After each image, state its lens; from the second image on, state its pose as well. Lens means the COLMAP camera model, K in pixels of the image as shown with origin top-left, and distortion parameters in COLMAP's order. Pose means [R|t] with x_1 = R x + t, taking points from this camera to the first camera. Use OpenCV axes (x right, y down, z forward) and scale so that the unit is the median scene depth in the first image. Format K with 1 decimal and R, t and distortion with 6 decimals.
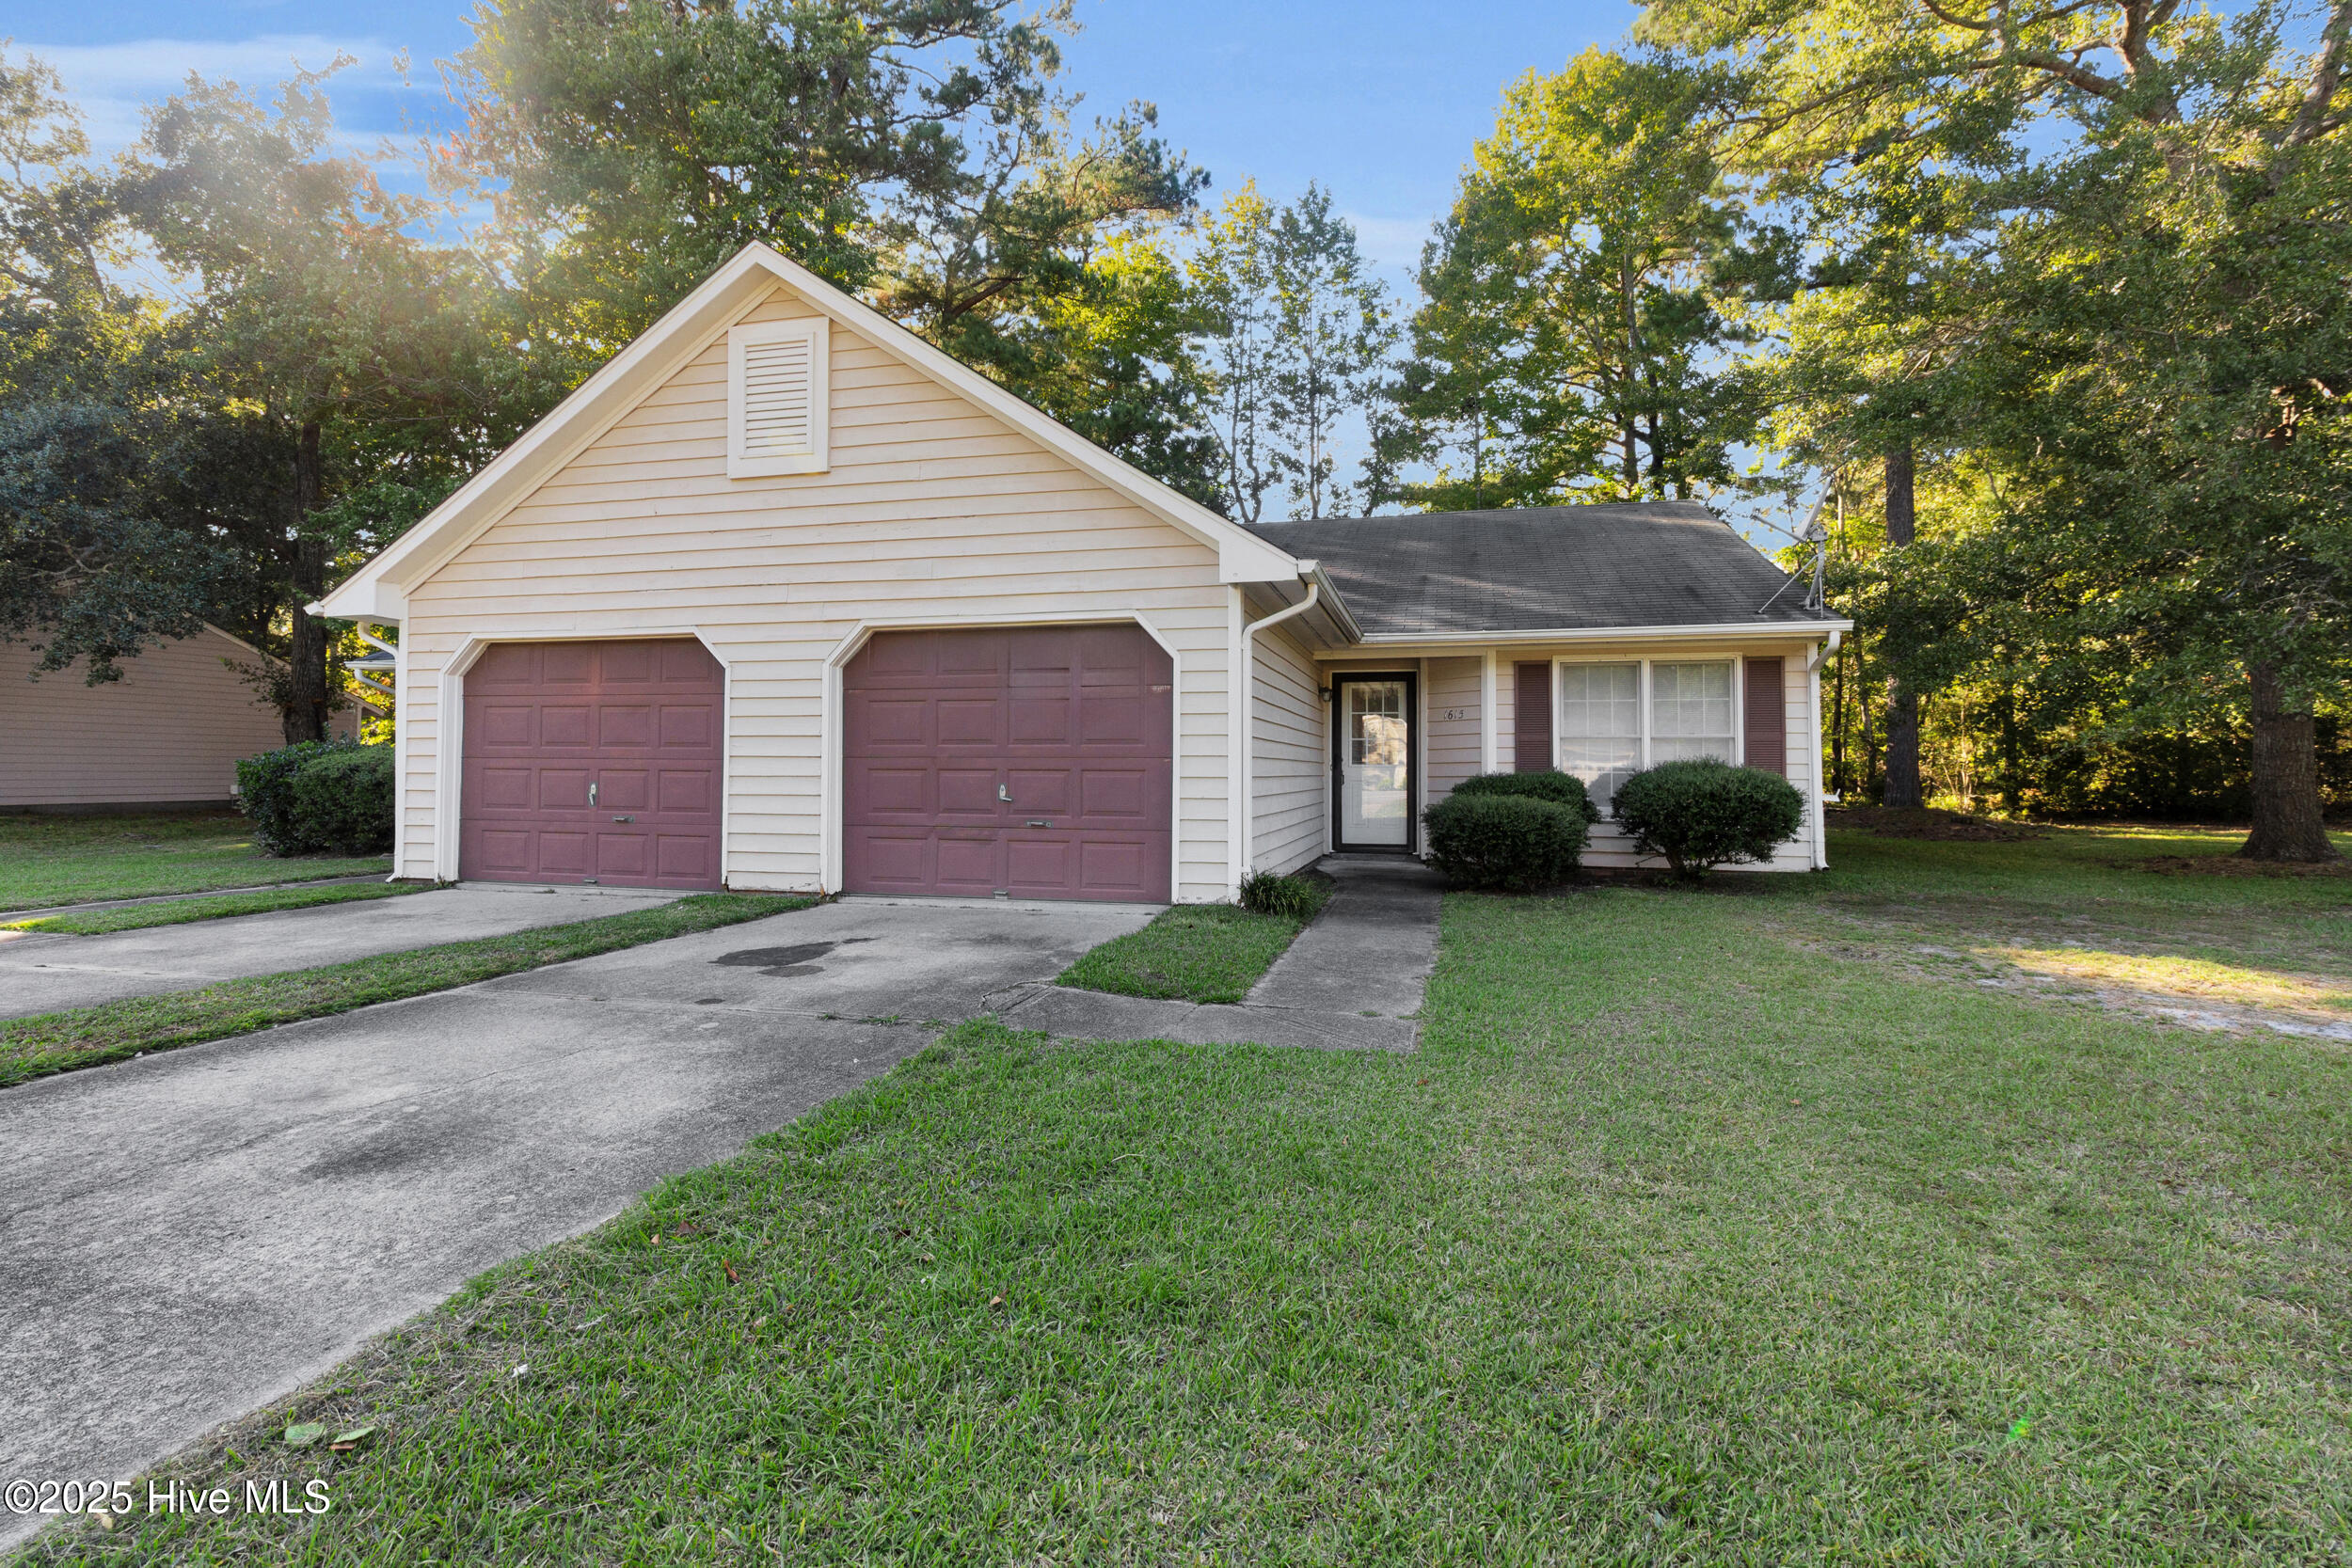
lens RADIAL K [[1062.9, 0, 1180.2], [0, 1062.9, 744.5], [0, 0, 1]] dist [0.000695, 0.000173]
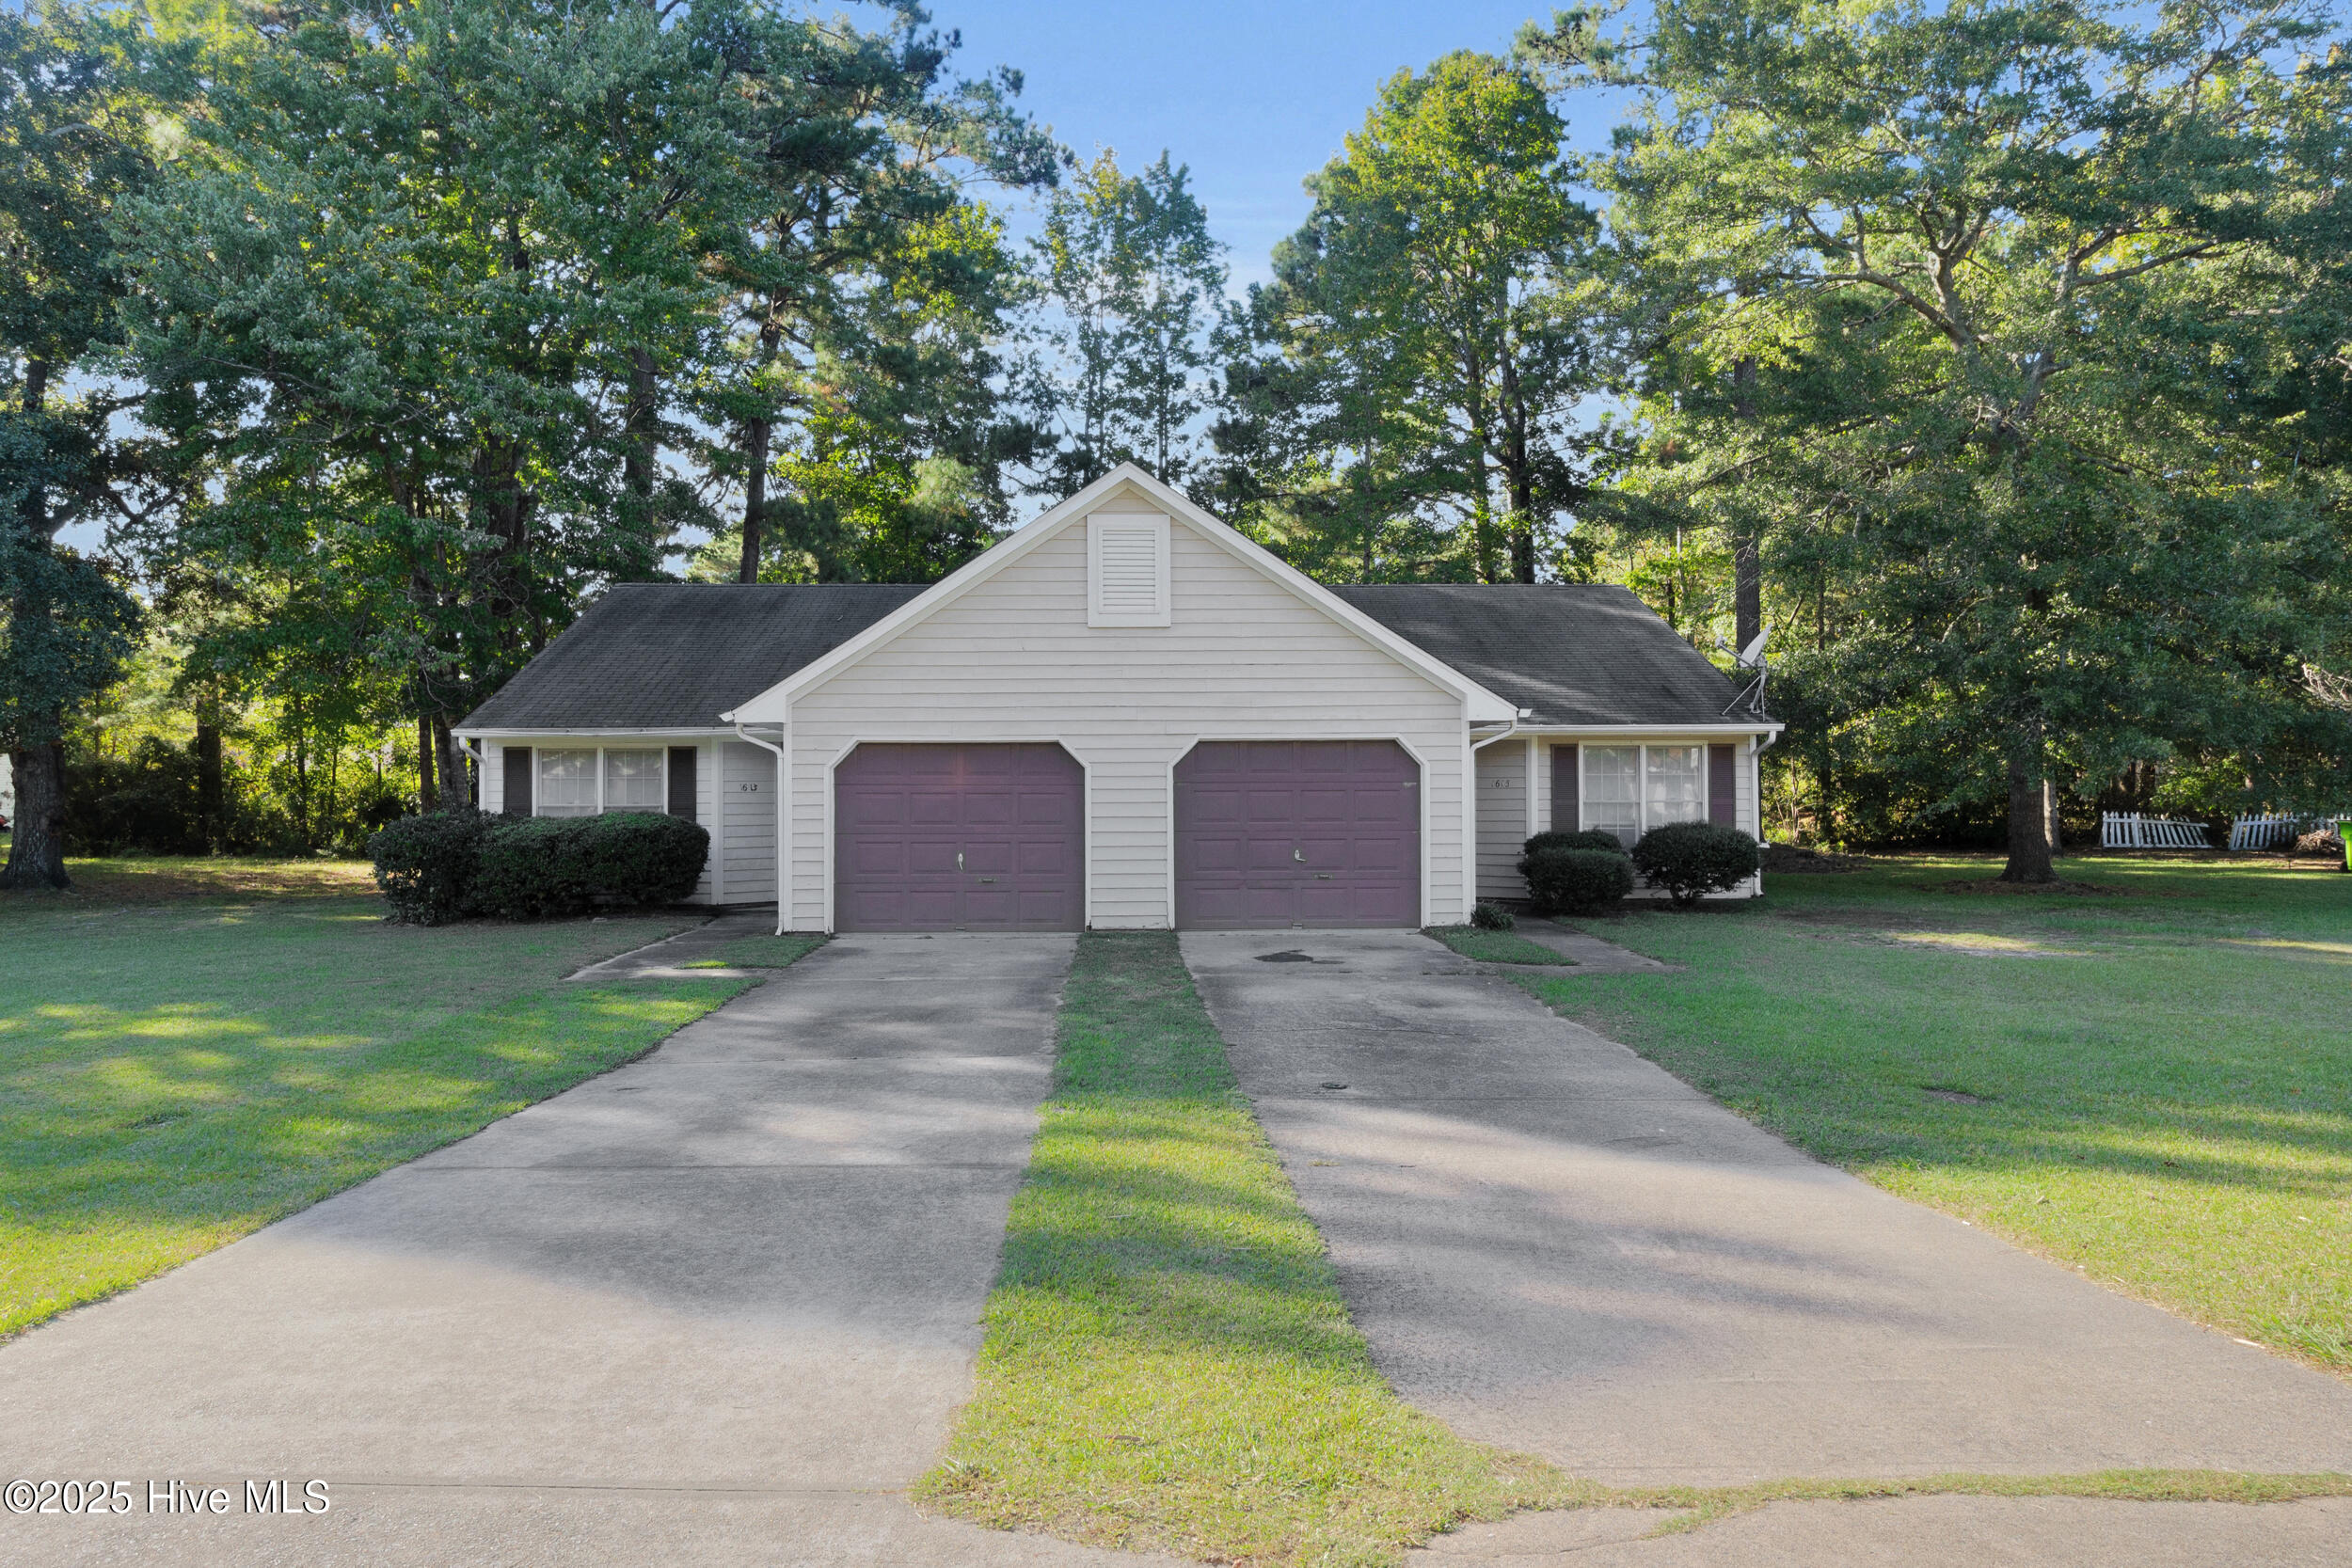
lens RADIAL K [[1532.8, 0, 1140.1], [0, 1532.8, 791.0], [0, 0, 1]] dist [0.001640, -0.001172]
pose [[0.964796, -0.008170, 0.262874, -0.769369], [0.001373, 0.999660, 0.026026, -0.080986], [-0.262997, -0.024749, 0.964479, -0.793950]]
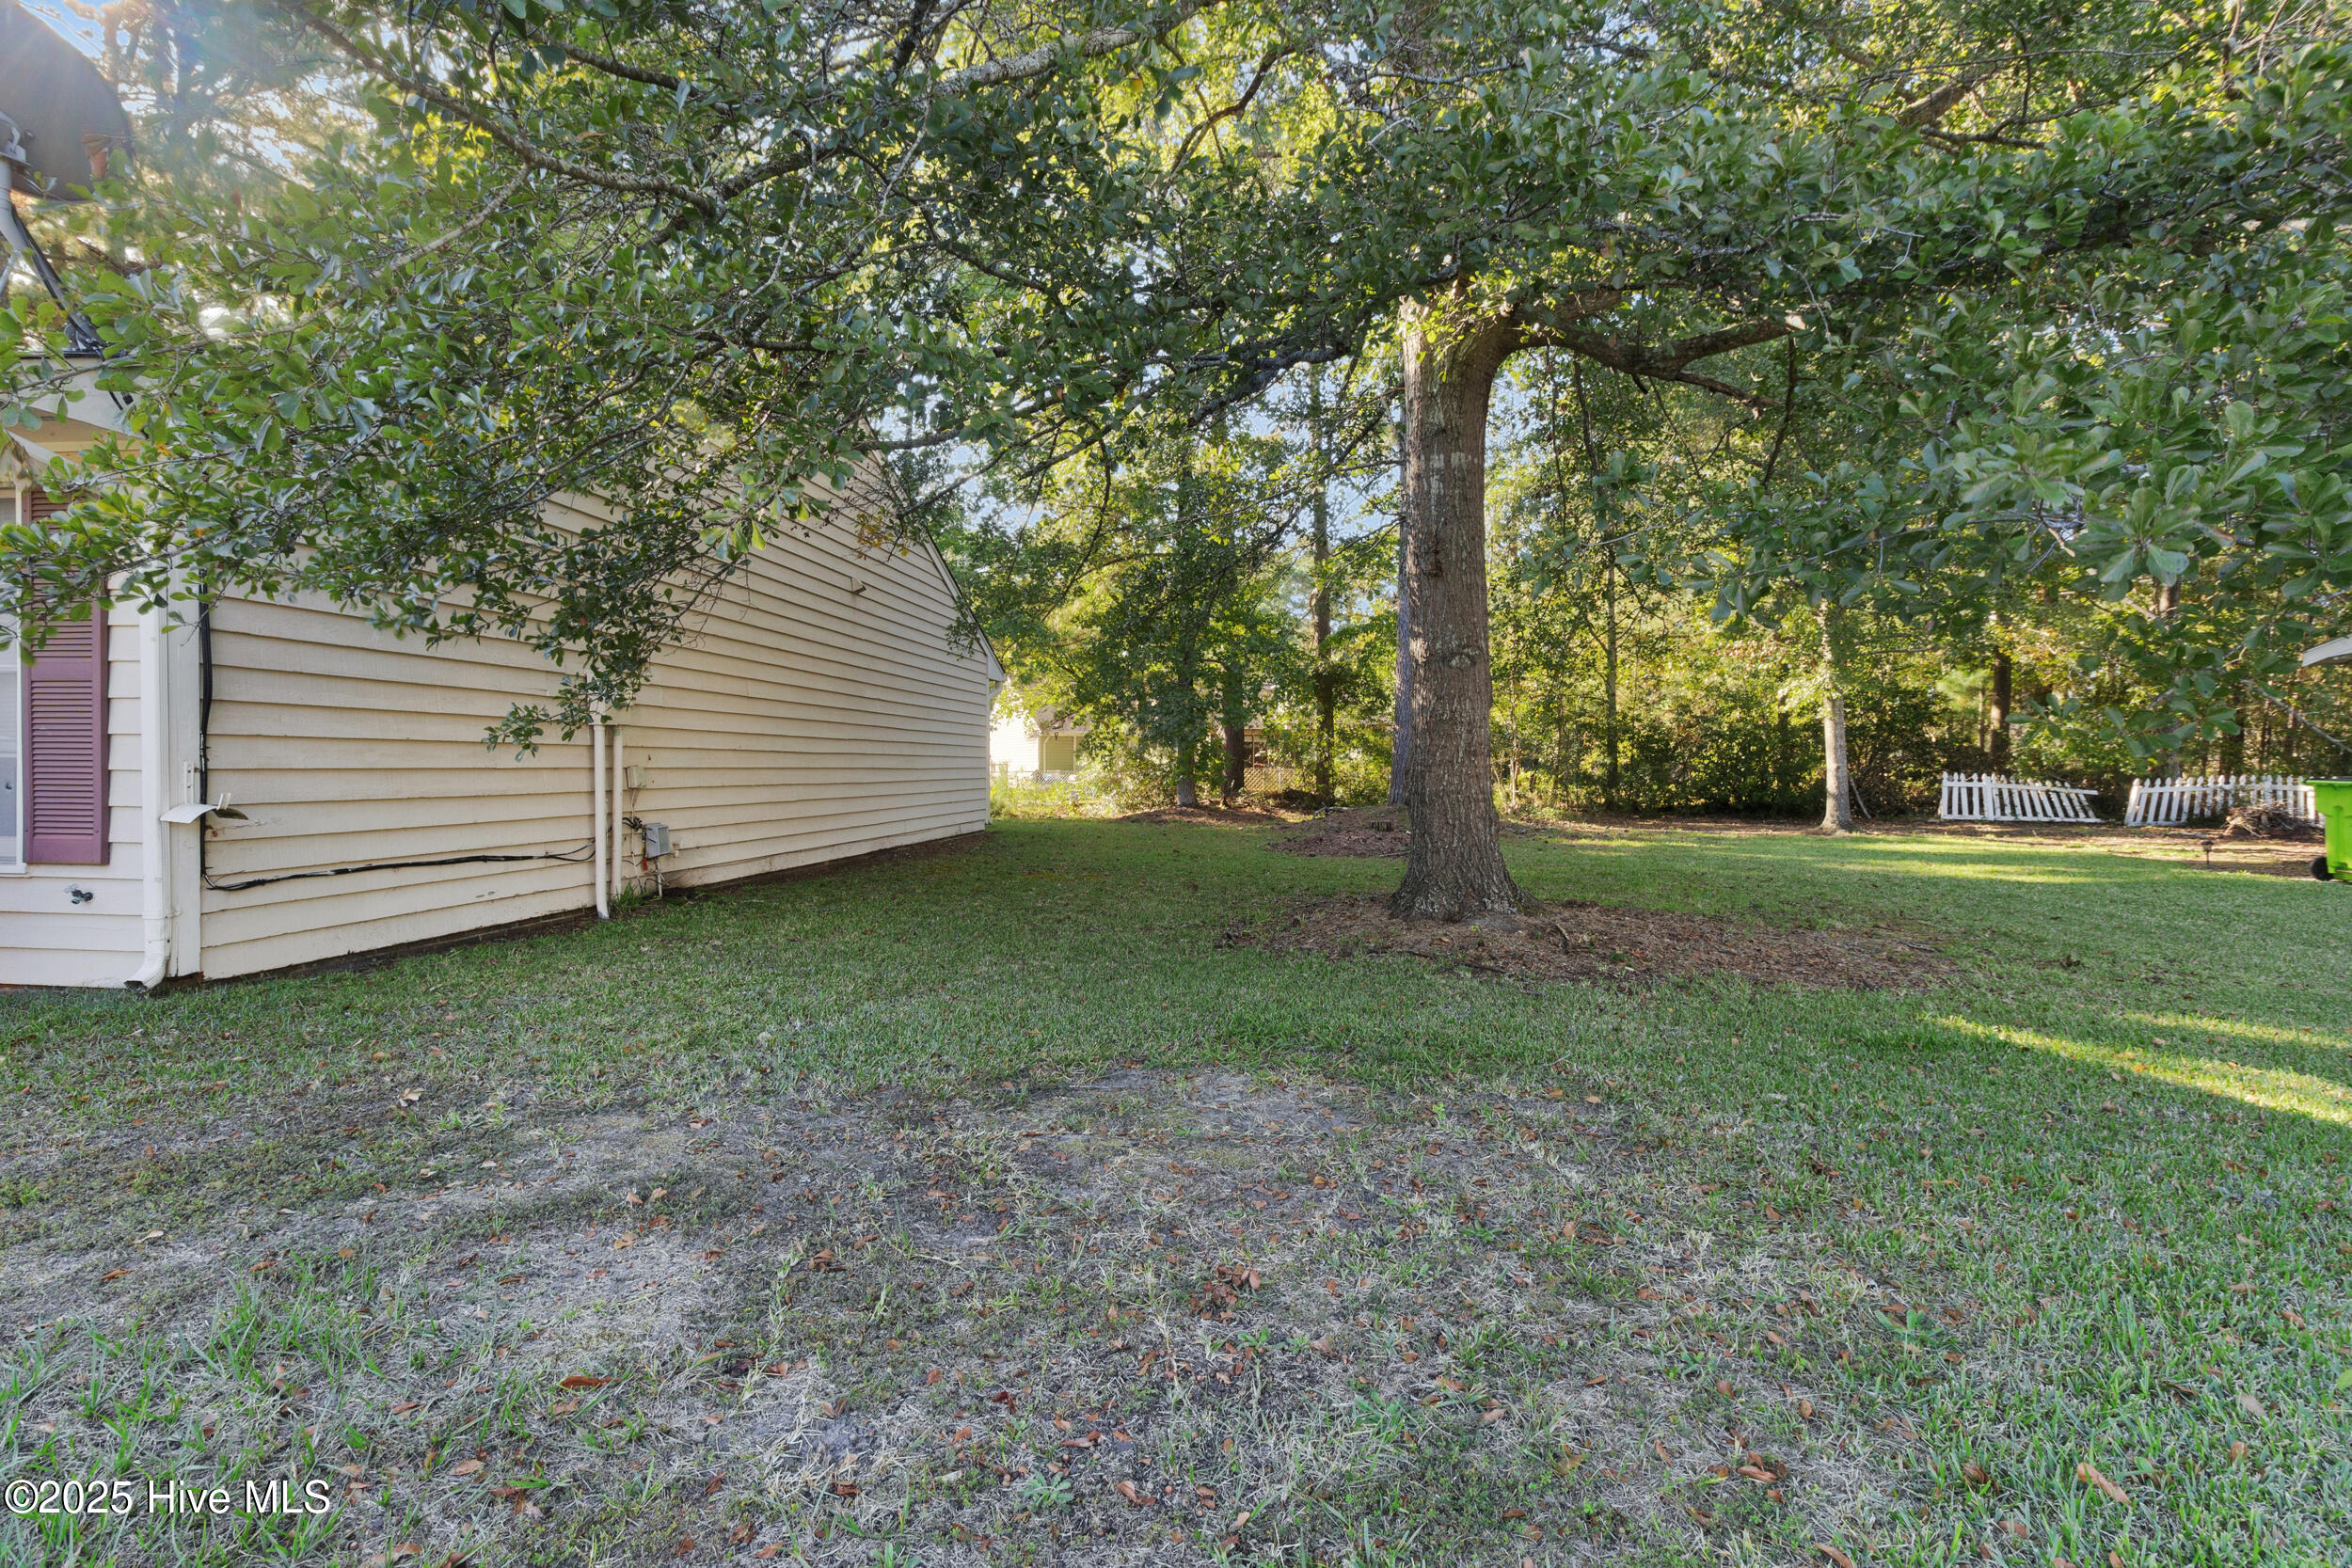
lens RADIAL K [[1062.9, 0, 1180.2], [0, 1062.9, 744.5], [0, 0, 1]] dist [0.000695, 0.000173]
pose [[0.992613, -0.000270, 0.121320, 1.034779], [-0.000309, 0.999989, 0.004755, 0.020427], [-0.121319, -0.004757, 0.992602, 0.562072]]
